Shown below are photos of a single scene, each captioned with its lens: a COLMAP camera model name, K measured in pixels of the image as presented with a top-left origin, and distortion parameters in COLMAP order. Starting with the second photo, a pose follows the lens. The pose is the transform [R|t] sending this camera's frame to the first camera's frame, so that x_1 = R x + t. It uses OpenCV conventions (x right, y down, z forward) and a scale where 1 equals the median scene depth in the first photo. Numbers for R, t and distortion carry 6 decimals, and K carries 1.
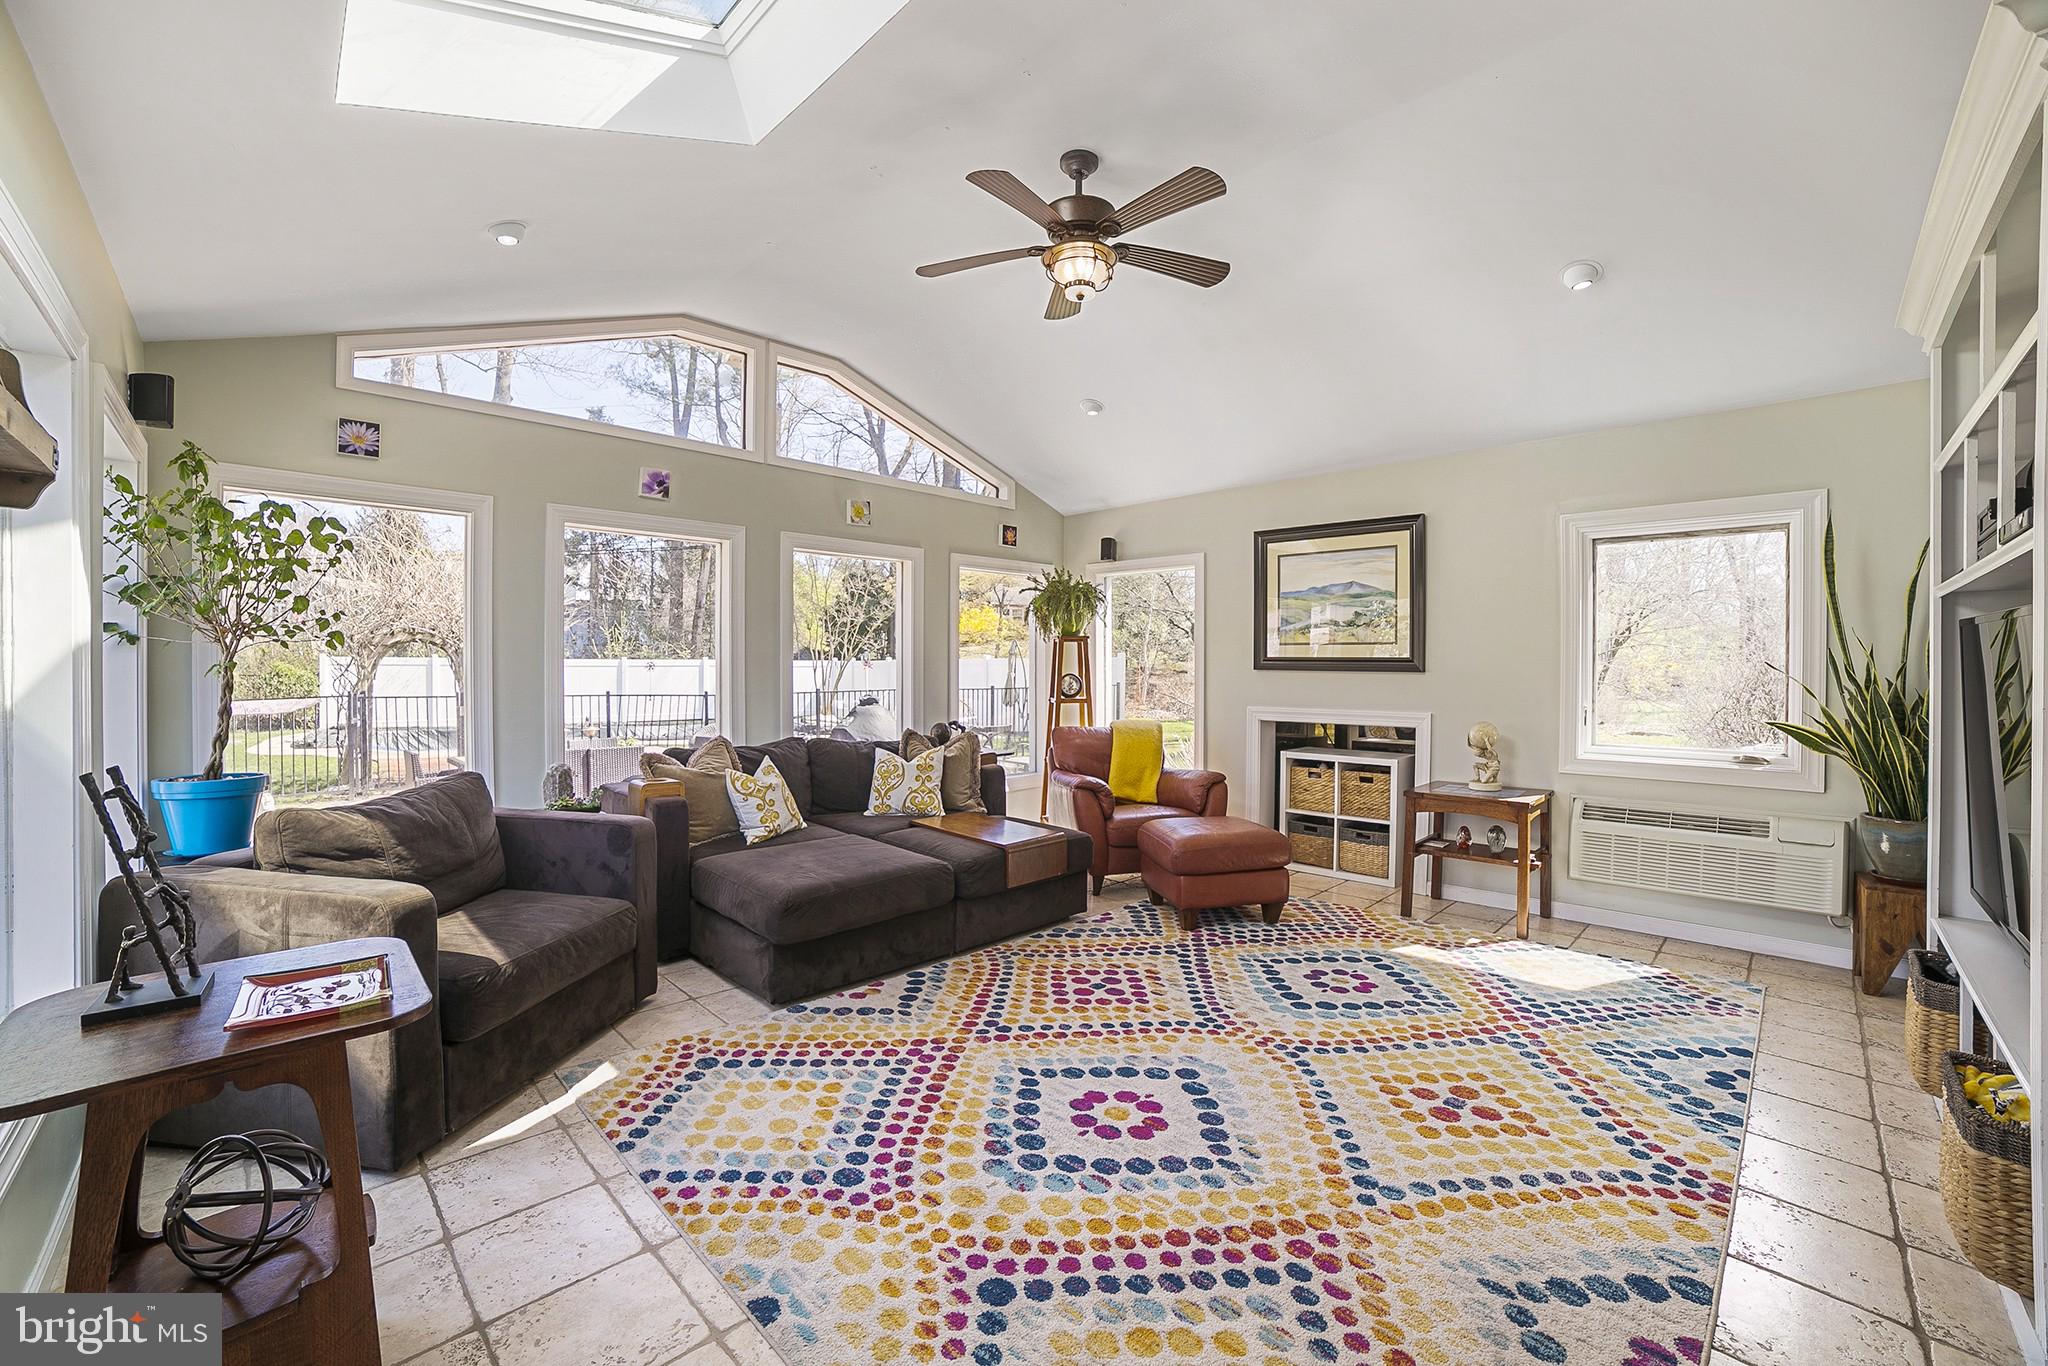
lens RADIAL K [[809.8, 0, 1023.8], [0, 809.8, 666.2], [0, 0, 1]] dist [-0.072777, 0.019800]
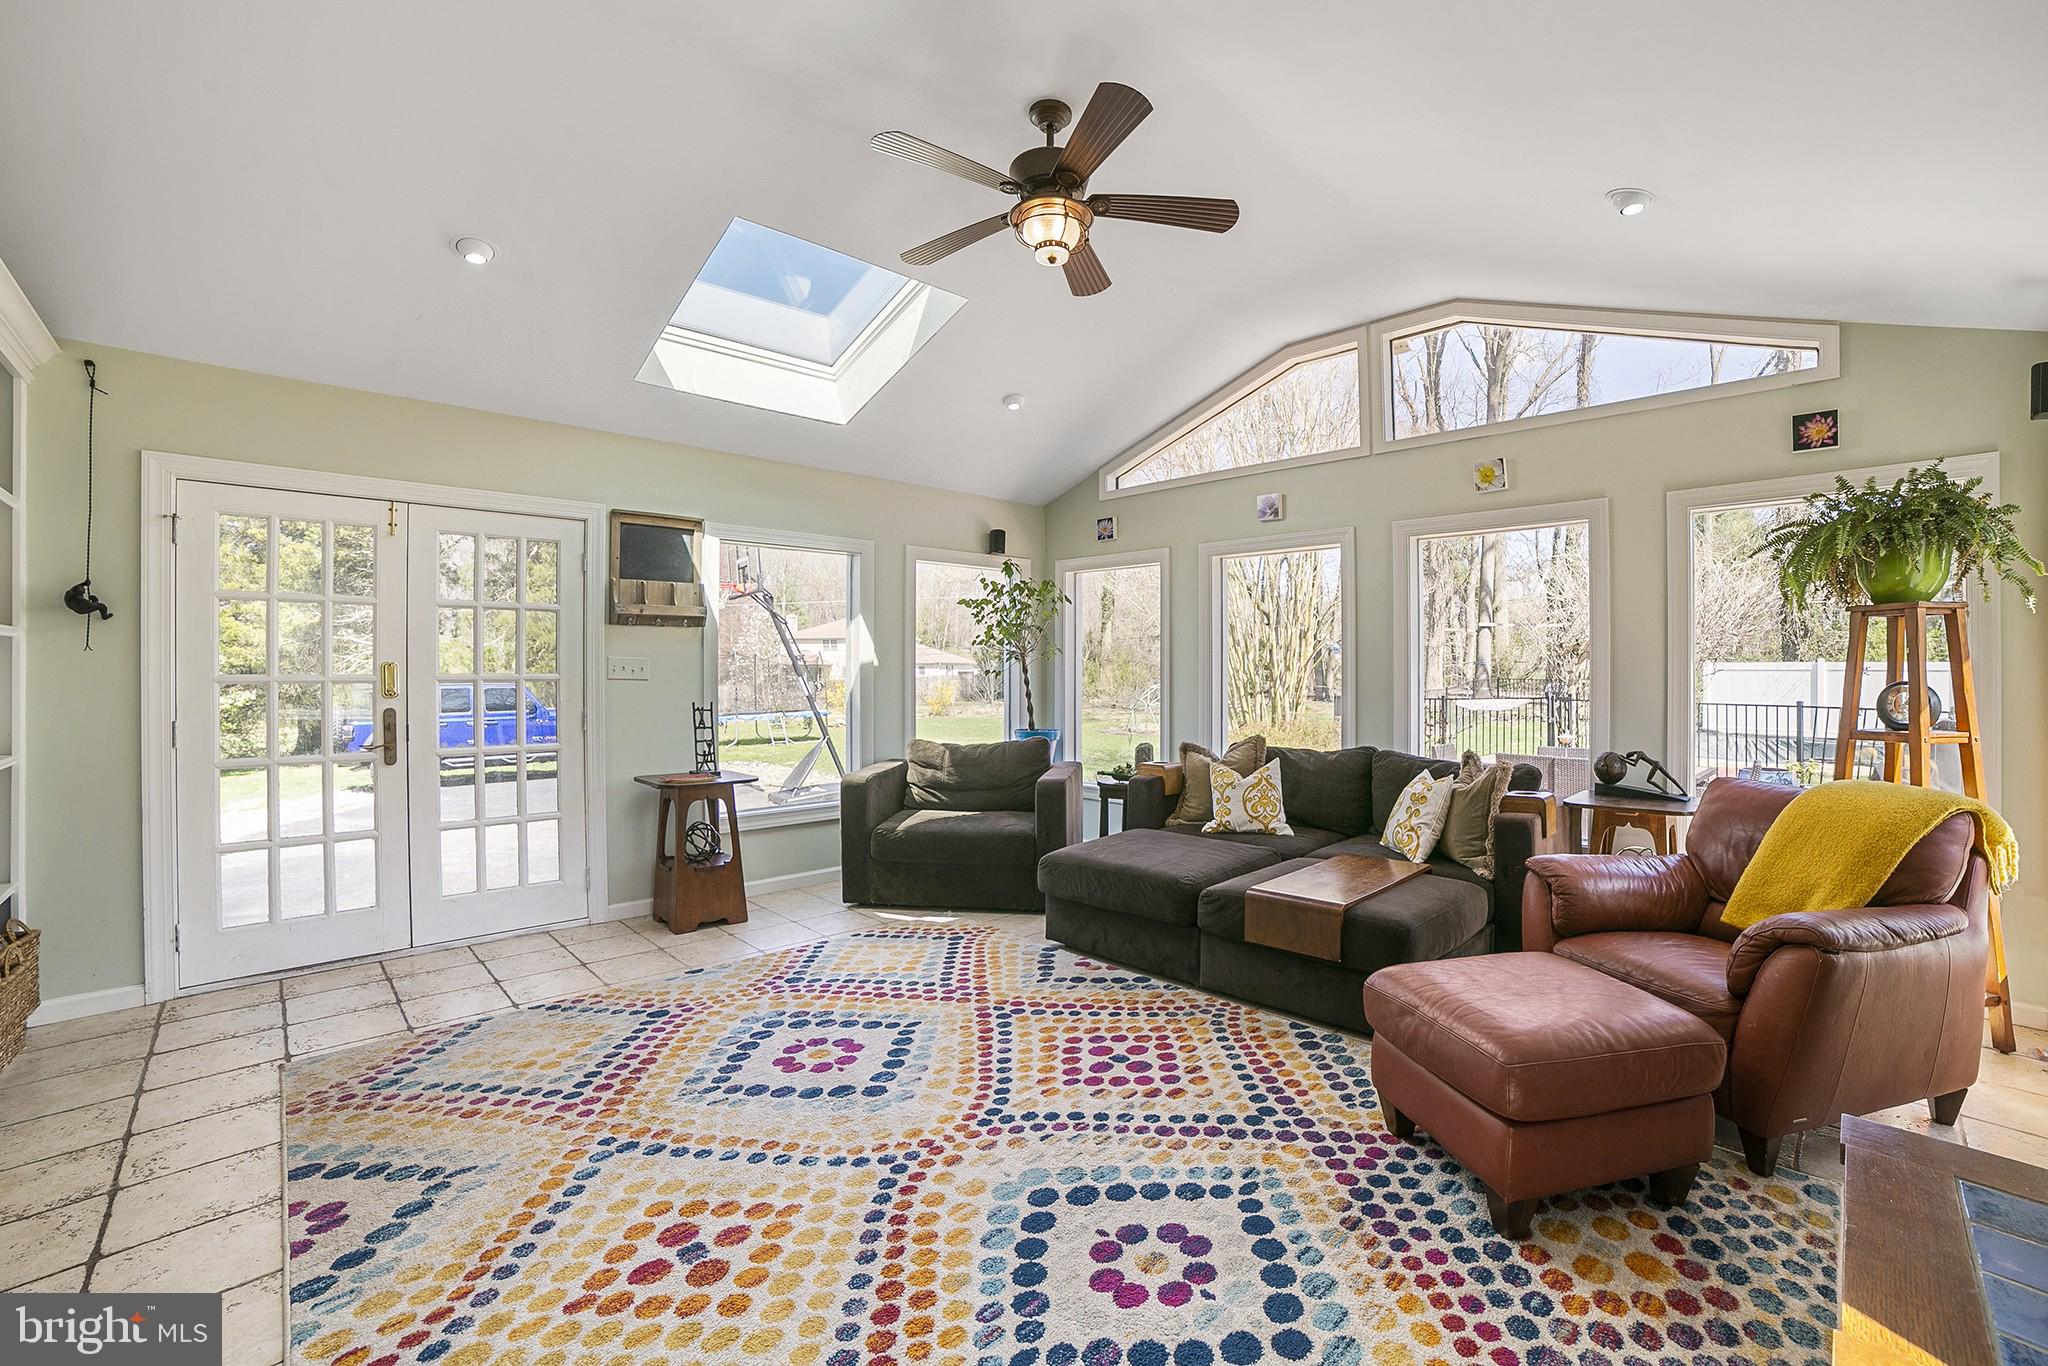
lens RADIAL K [[809.8, 0, 1023.8], [0, 809.8, 666.2], [0, 0, 1]] dist [-0.072777, 0.019800]
pose [[0.005453, -0.024295, -0.999690, 1.041299], [0.014474, 0.999602, -0.024214, 0.035812], [0.999880, -0.014338, 0.005802, 1.065267]]
